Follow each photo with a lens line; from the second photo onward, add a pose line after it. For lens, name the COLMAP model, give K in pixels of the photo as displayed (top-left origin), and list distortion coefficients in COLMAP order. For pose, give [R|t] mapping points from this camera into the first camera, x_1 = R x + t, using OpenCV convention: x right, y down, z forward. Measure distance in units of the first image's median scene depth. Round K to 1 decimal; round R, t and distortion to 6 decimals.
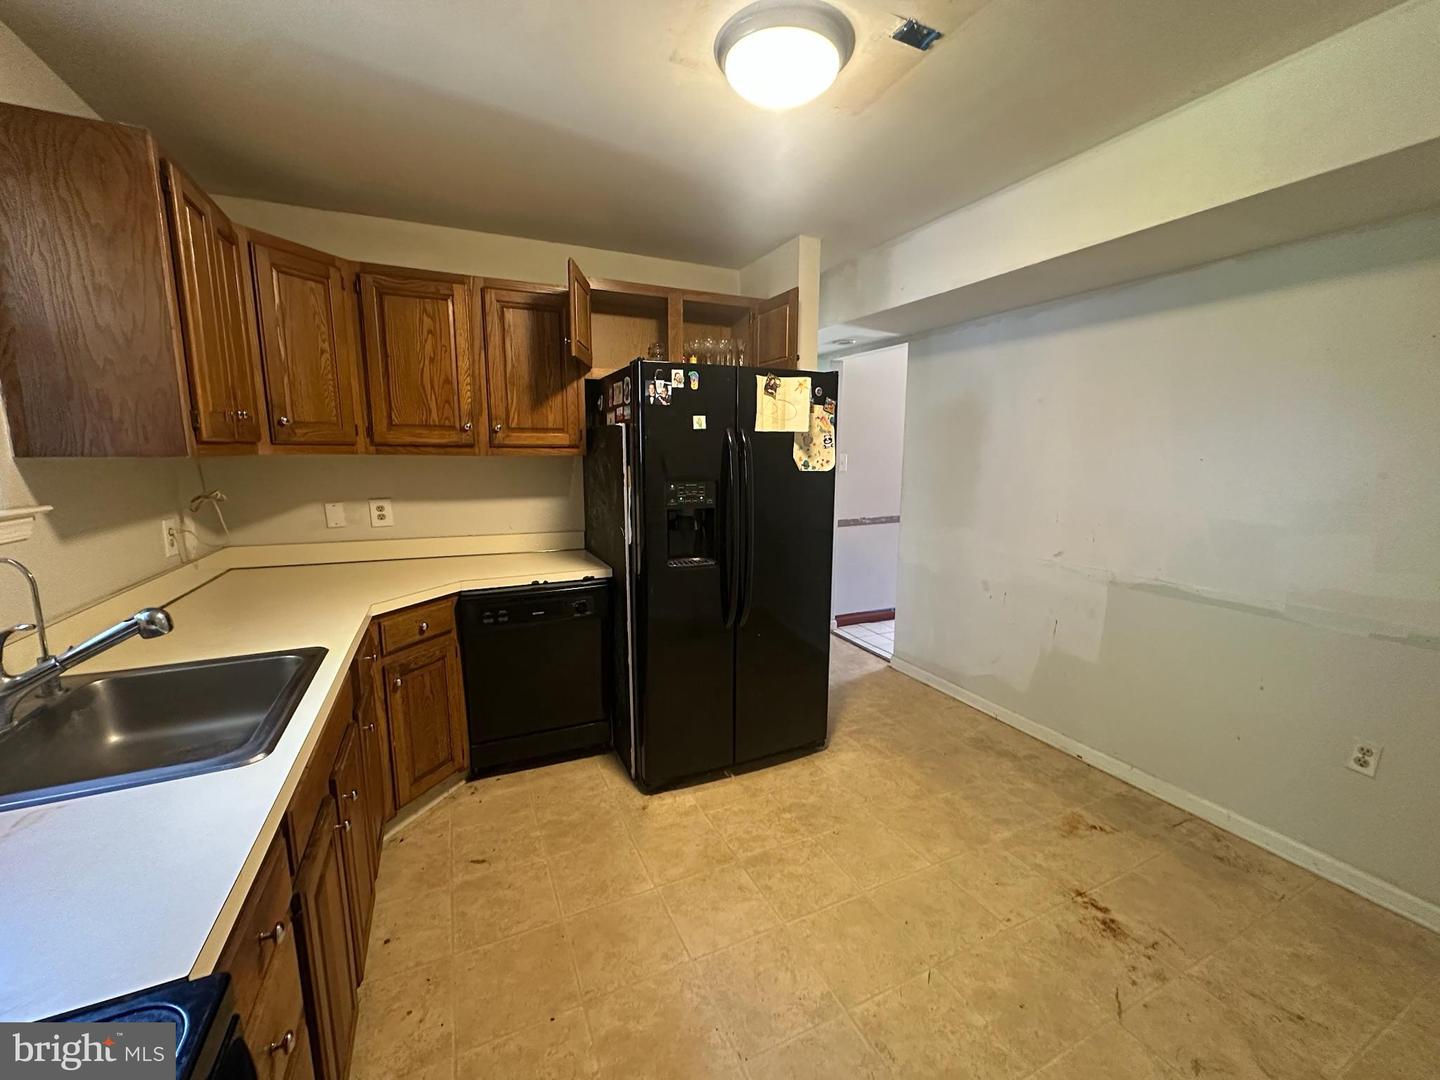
lens RADIAL K [[575.4, 0, 716.9], [0, 575.4, 539.9], [0, 0, 1]] dist [-0.003646, 0.000436]
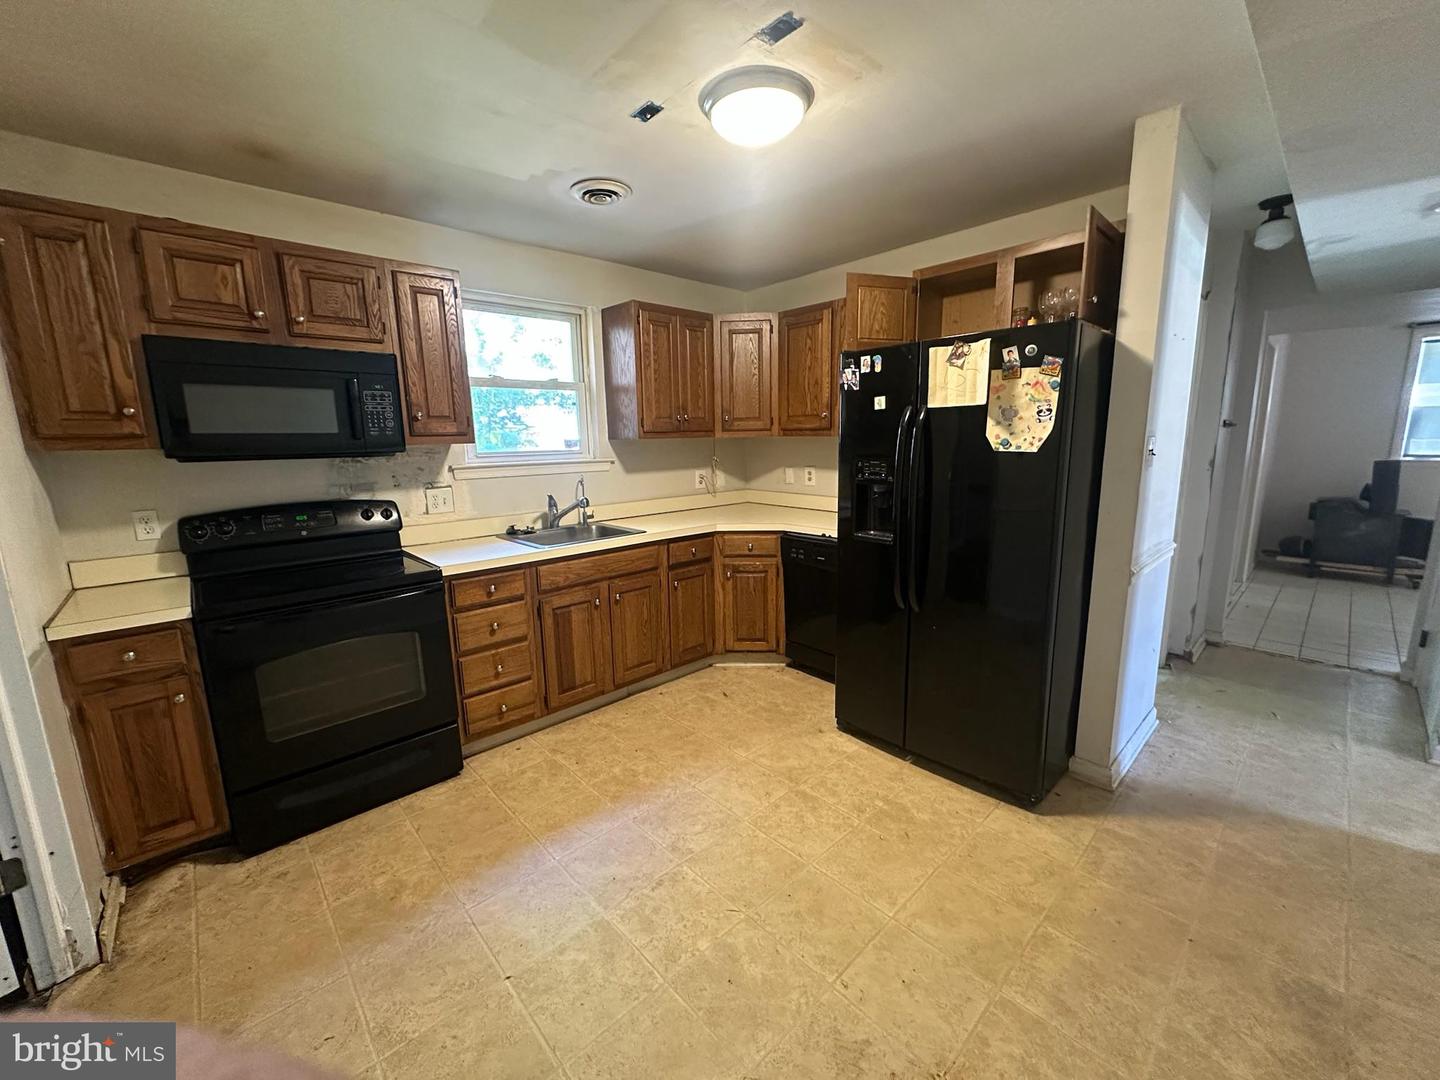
lens RADIAL K [[575.4, 0, 717.2], [0, 575.4, 540.2], [0, 0, 1]] dist [-0.003646, 0.000436]
pose [[0.302493, 0.159903, -0.939643, 0.876027], [-0.127144, 0.983787, 0.126485, -0.049703], [0.944634, 0.081209, 0.317919, 0.385695]]
